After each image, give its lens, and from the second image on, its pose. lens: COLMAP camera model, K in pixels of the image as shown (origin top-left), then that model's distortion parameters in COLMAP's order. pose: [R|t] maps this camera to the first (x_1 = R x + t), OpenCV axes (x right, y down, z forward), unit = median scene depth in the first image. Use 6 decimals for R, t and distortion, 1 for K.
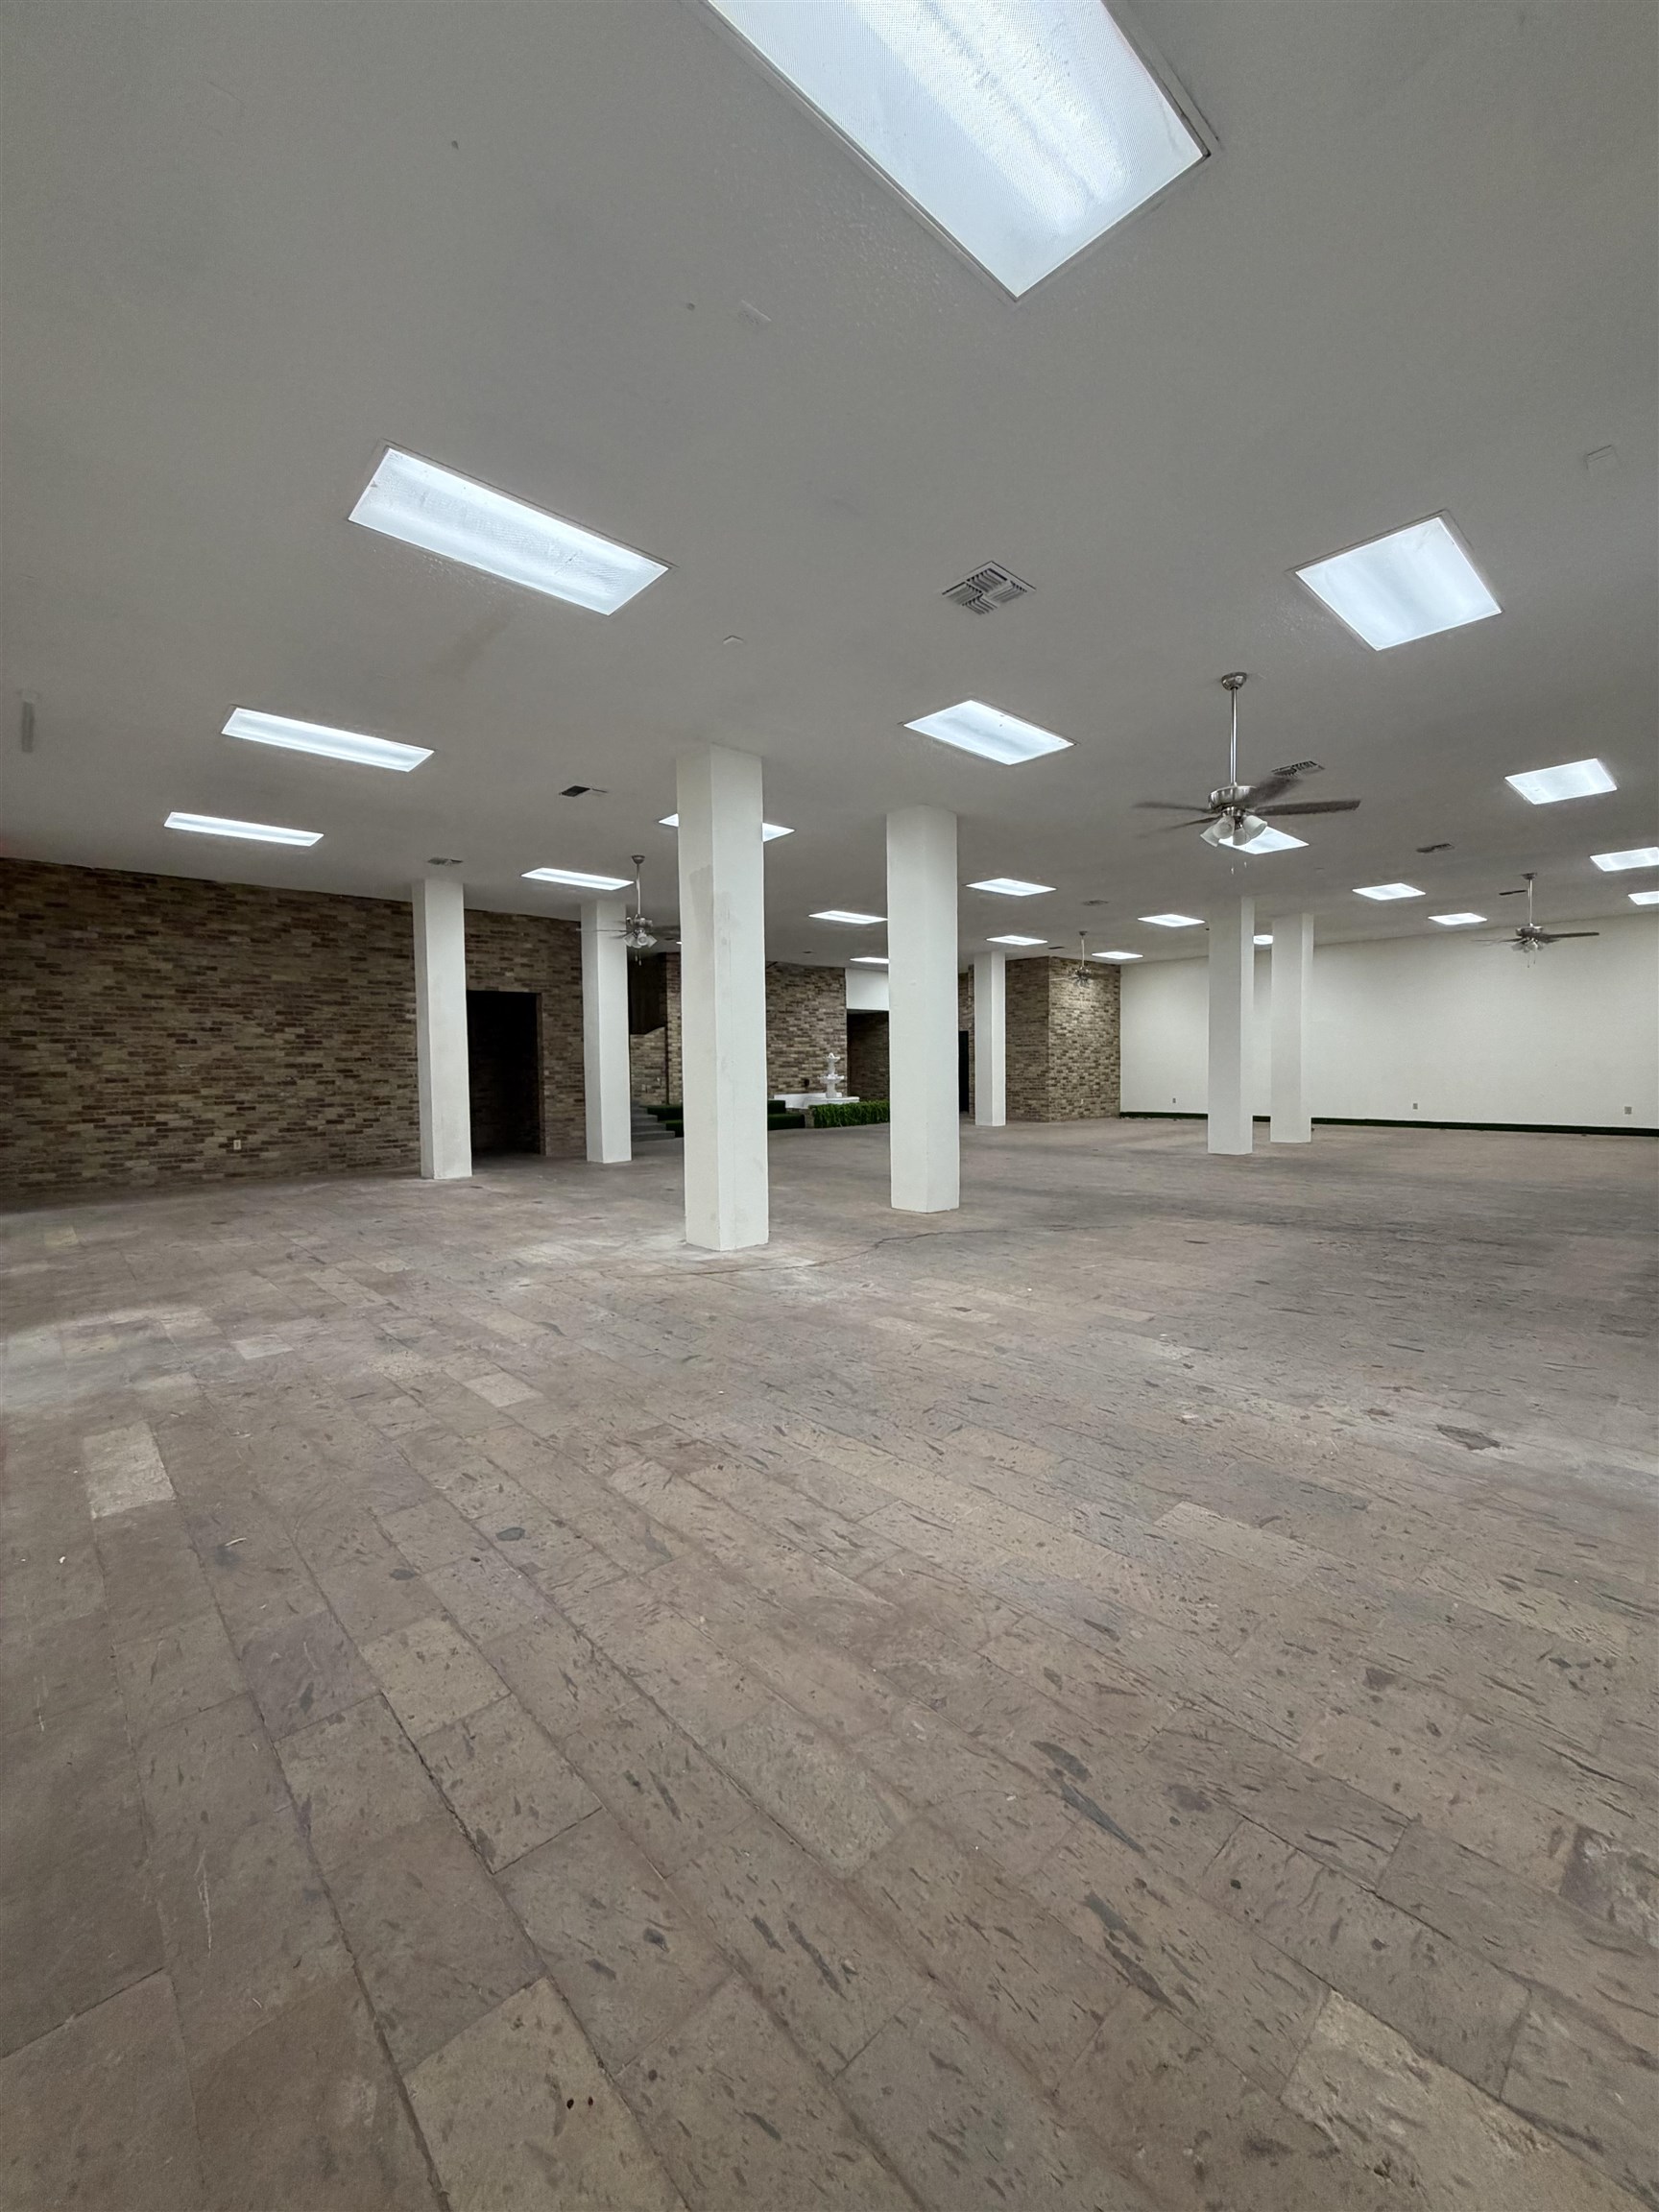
lens RADIAL K [[881.6, 0, 808.0], [0, 881.6, 1084.2], [0, 0, 1]] dist [0.000728, -0.000247]
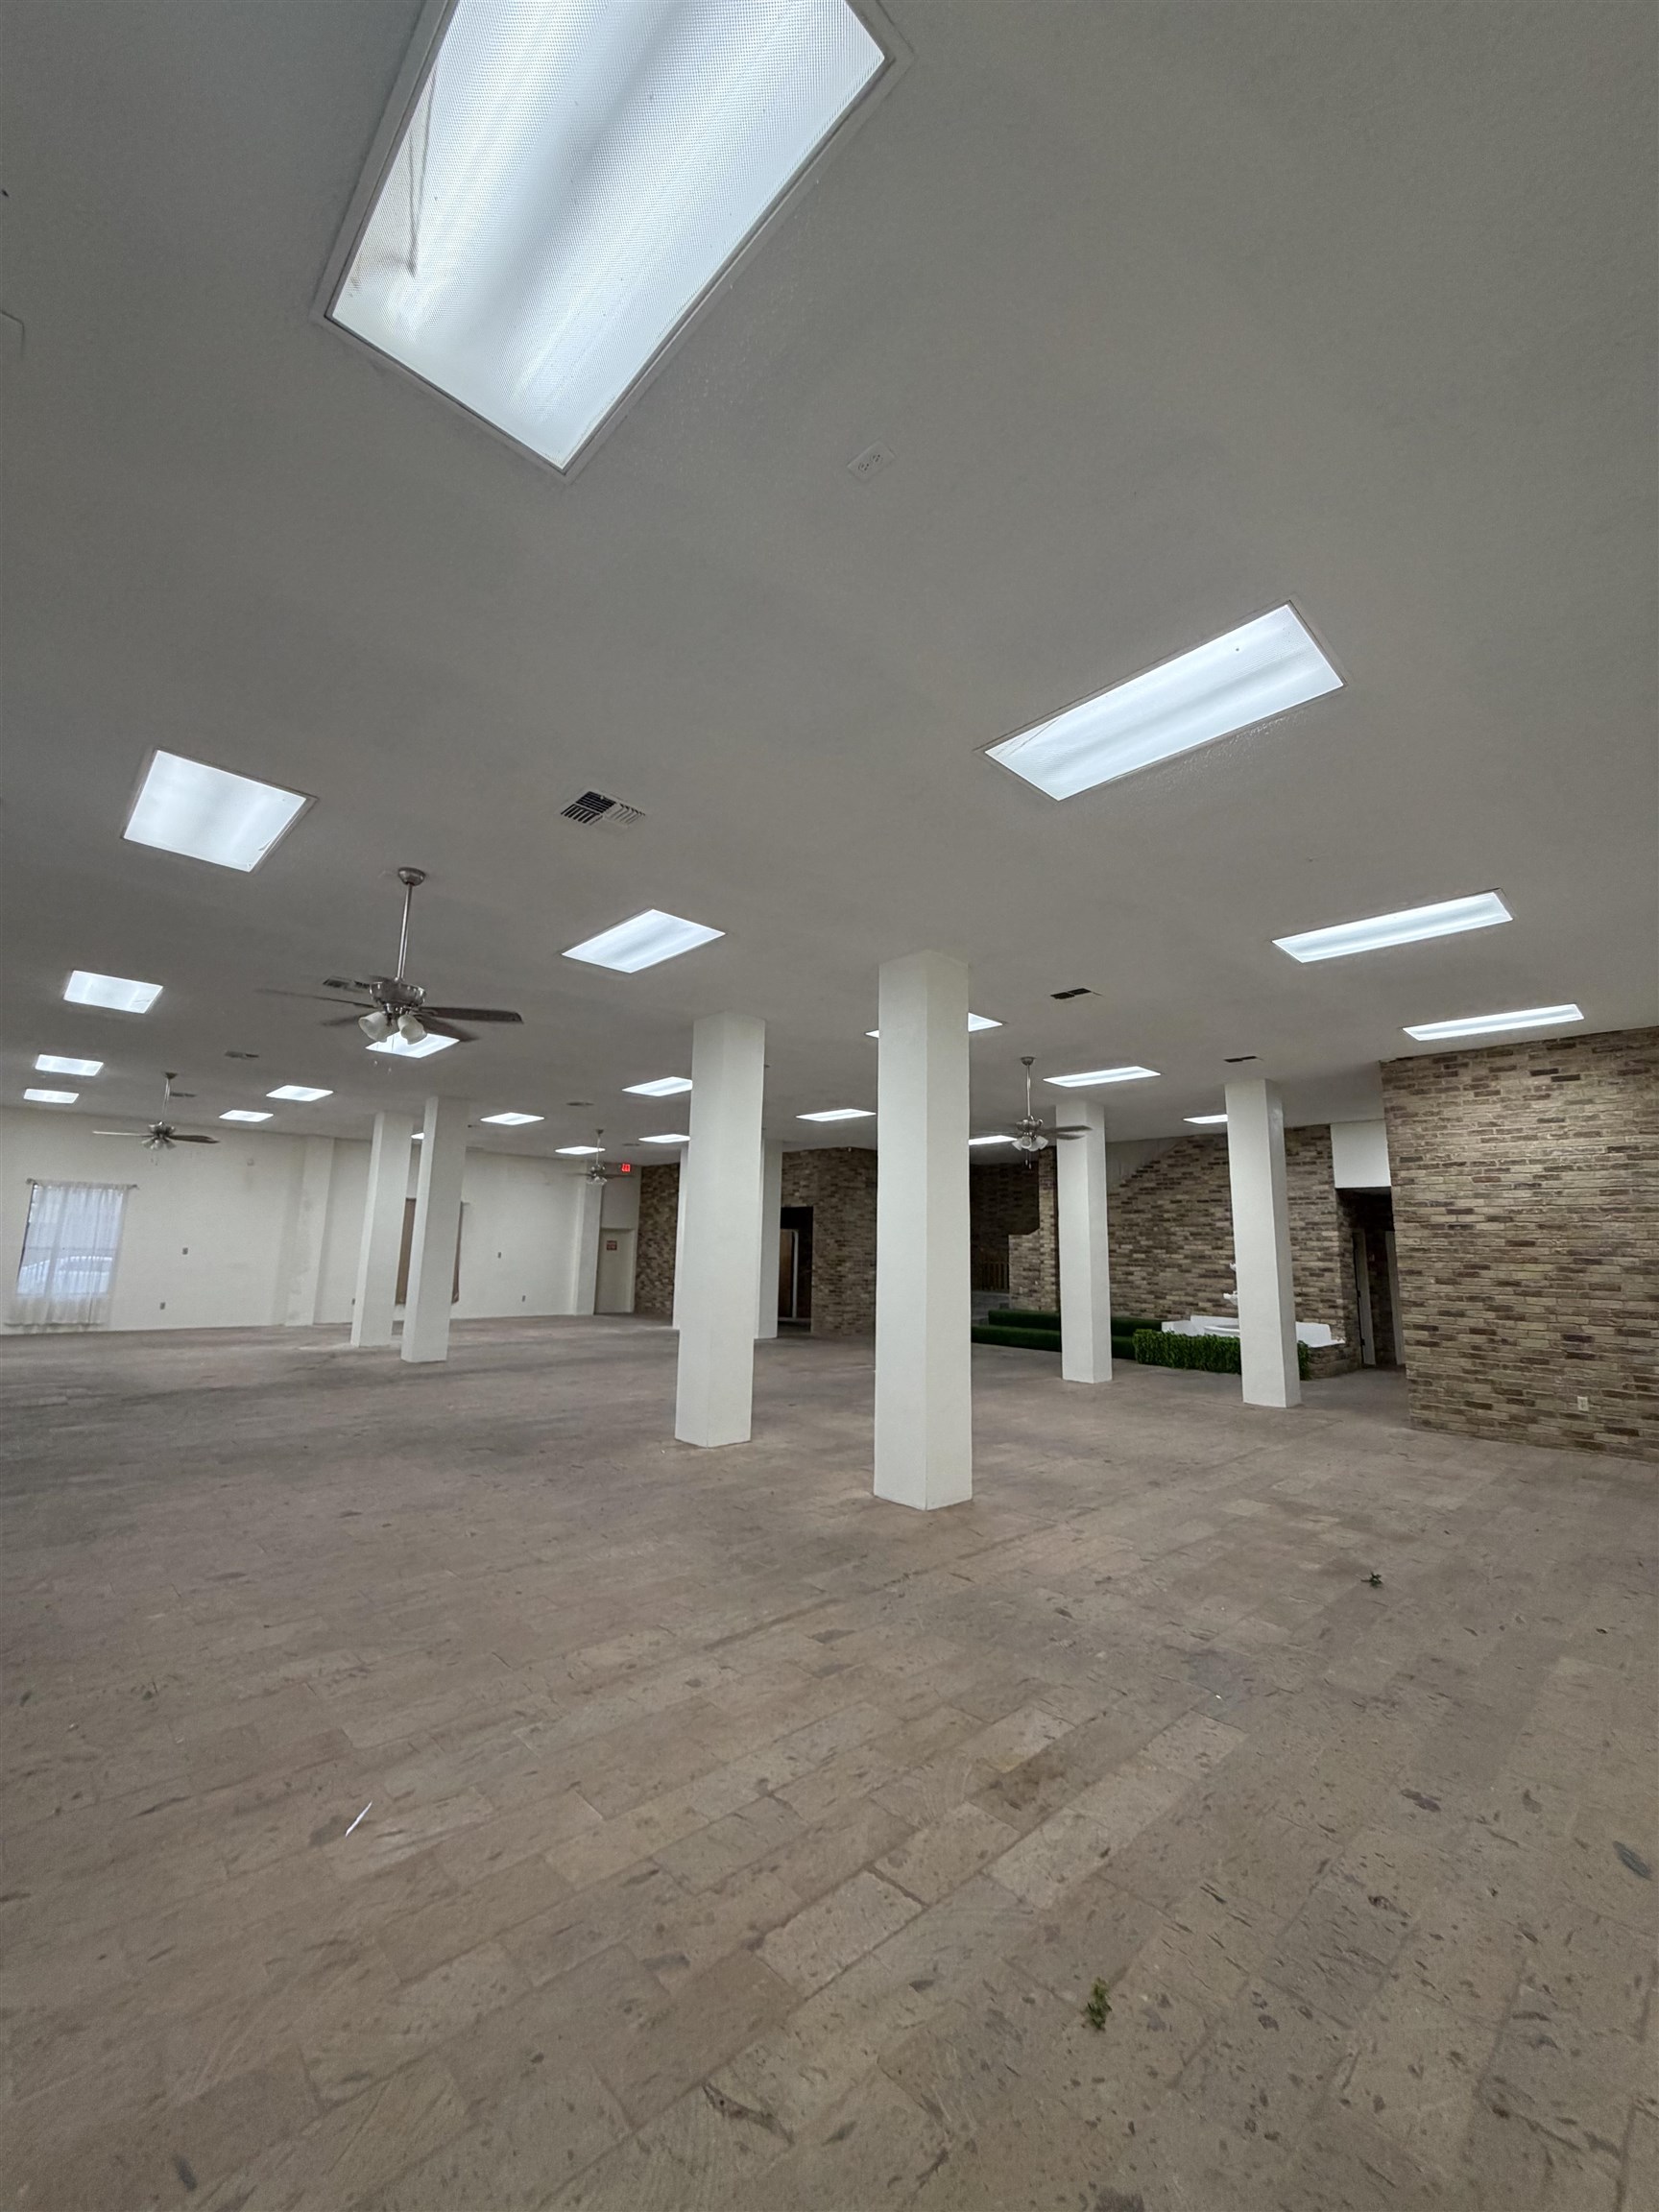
lens RADIAL K [[881.6, 0, 828.0], [0, 881.6, 1110.0], [0, 0, 1]] dist [0.000728, -0.000247]
pose [[0.035214, -0.146706, -0.988553, 0.708486], [-0.043286, 0.988014, -0.148168, -0.035262], [0.998442, 0.048008, 0.028441, 0.676195]]
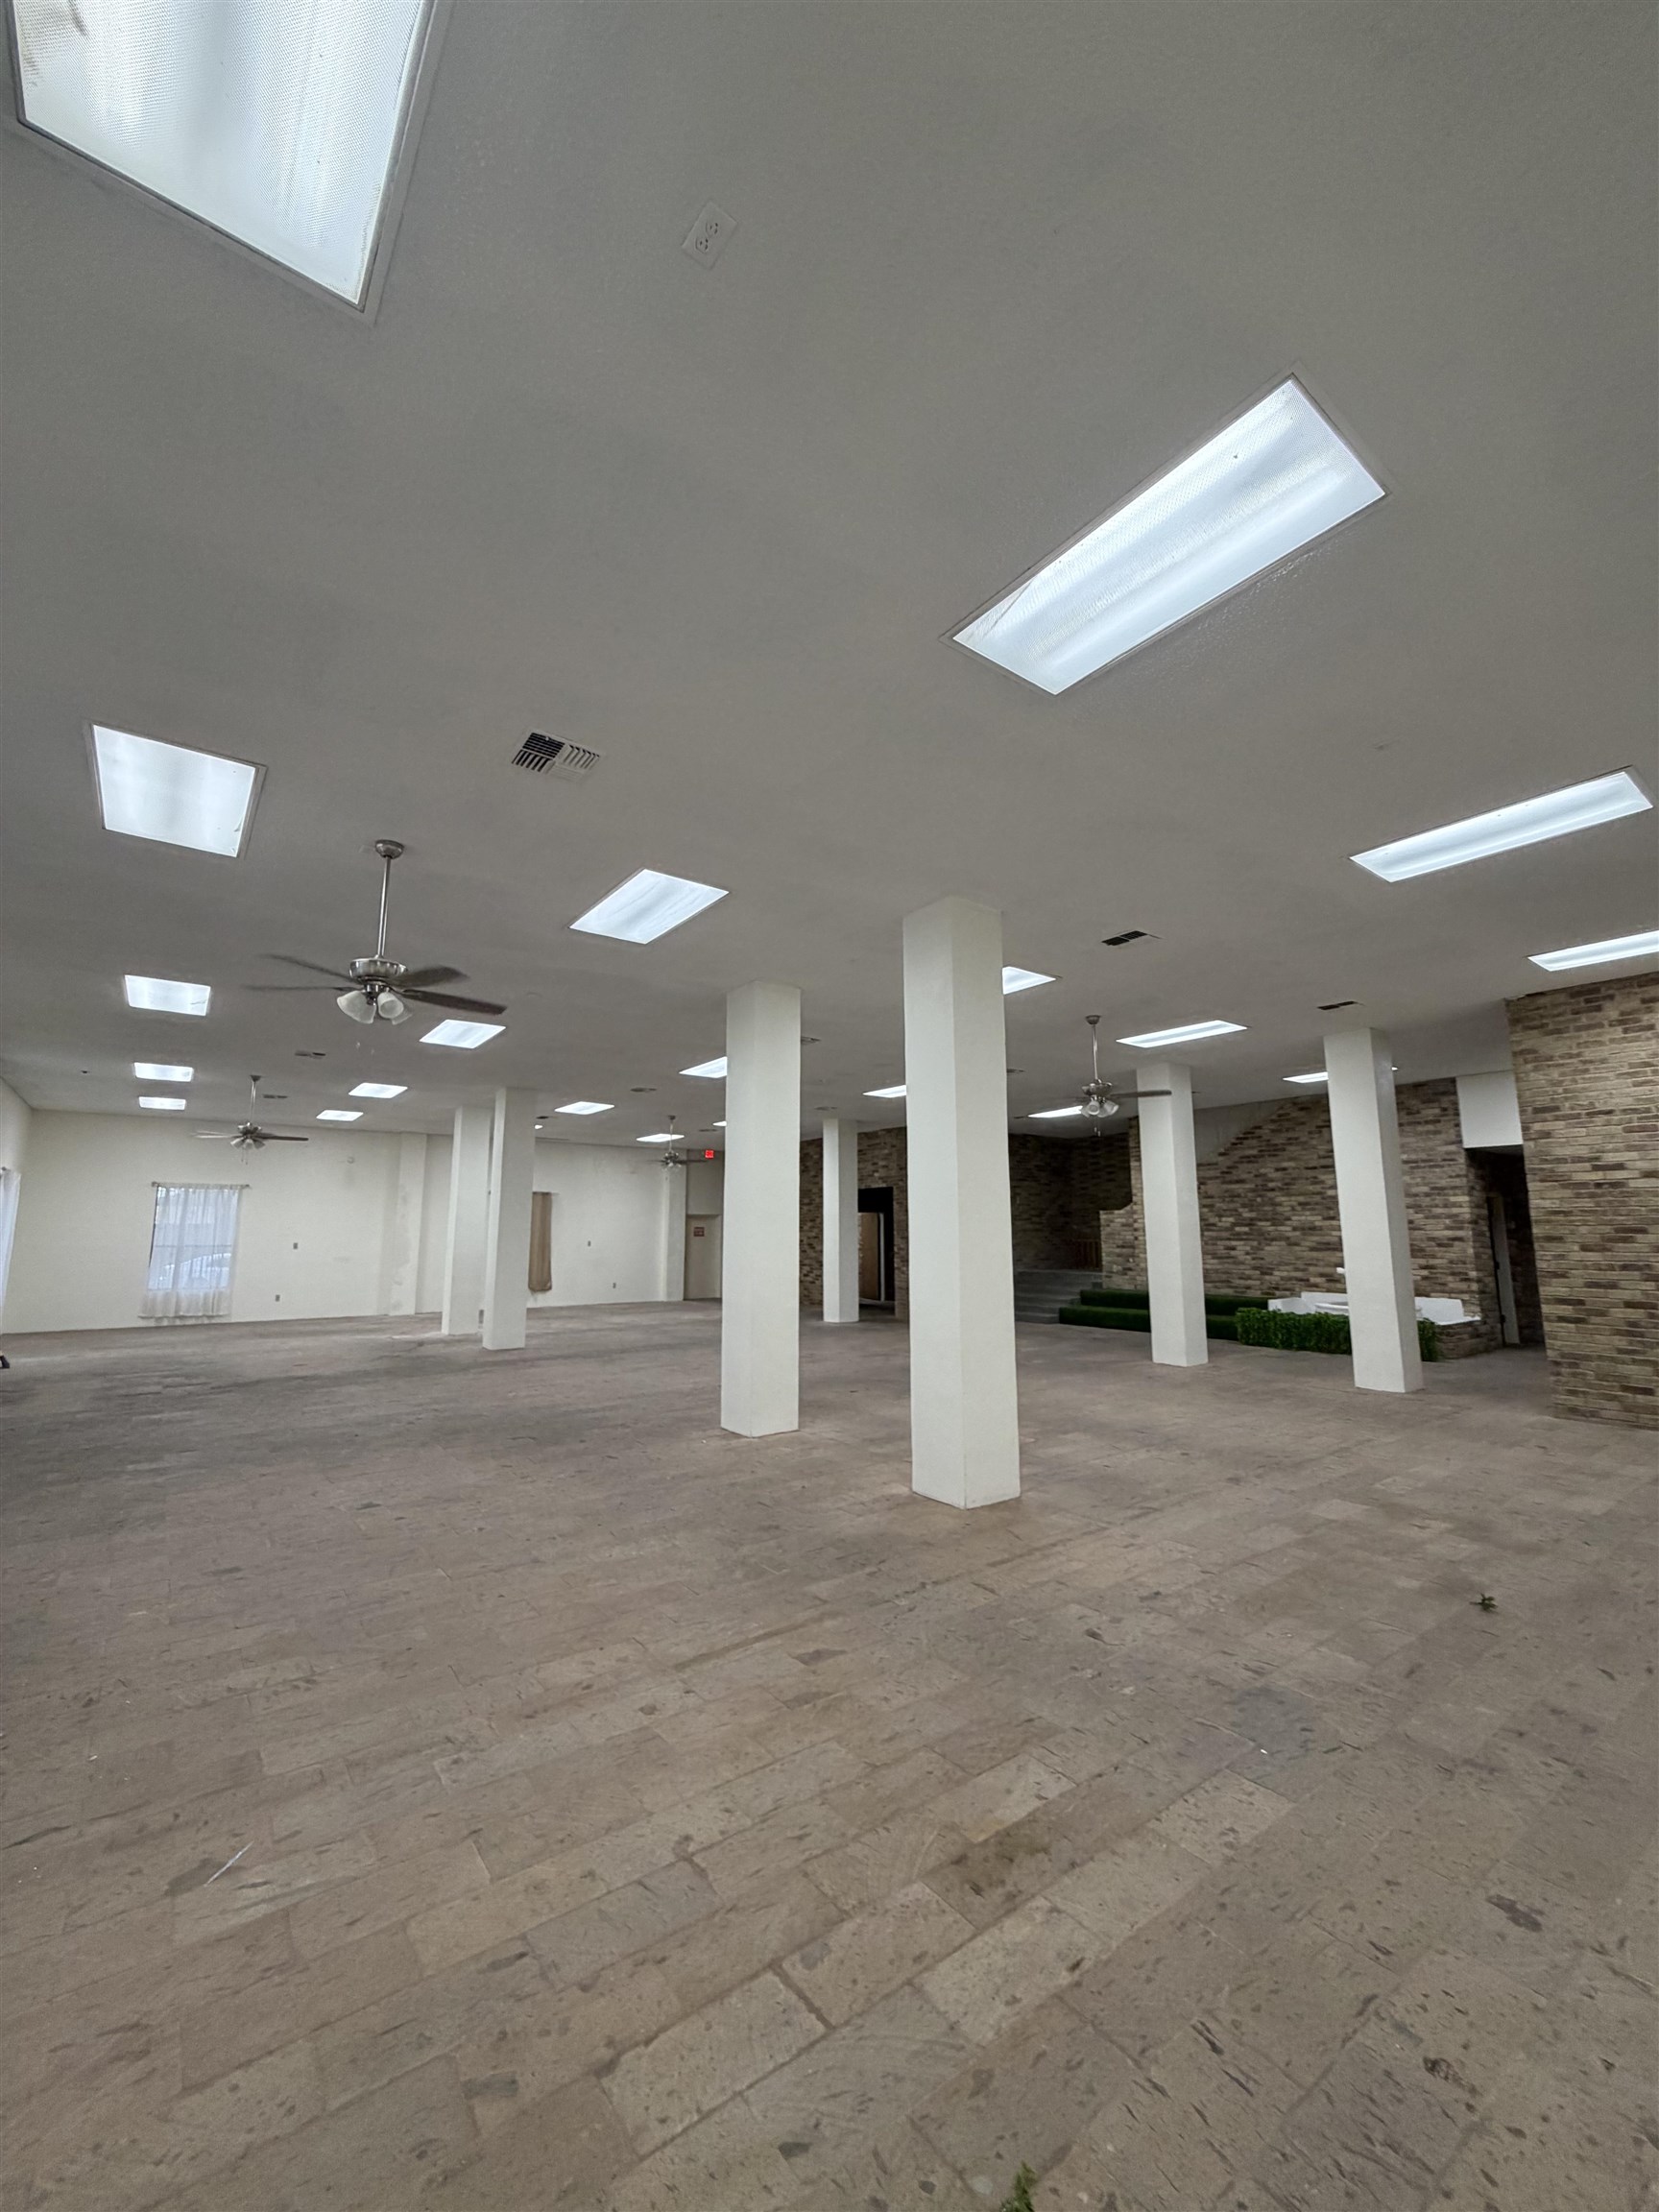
lens RADIAL K [[881.6, 0, 827.9], [0, 881.6, 1108.8], [0, 0, 1]] dist [0.000728, -0.000247]
pose [[-0.083969, -0.129185, -0.988059, 0.685410], [-0.018919, 0.991589, -0.128039, -0.033993], [0.996289, 0.007942, -0.085707, 0.702156]]
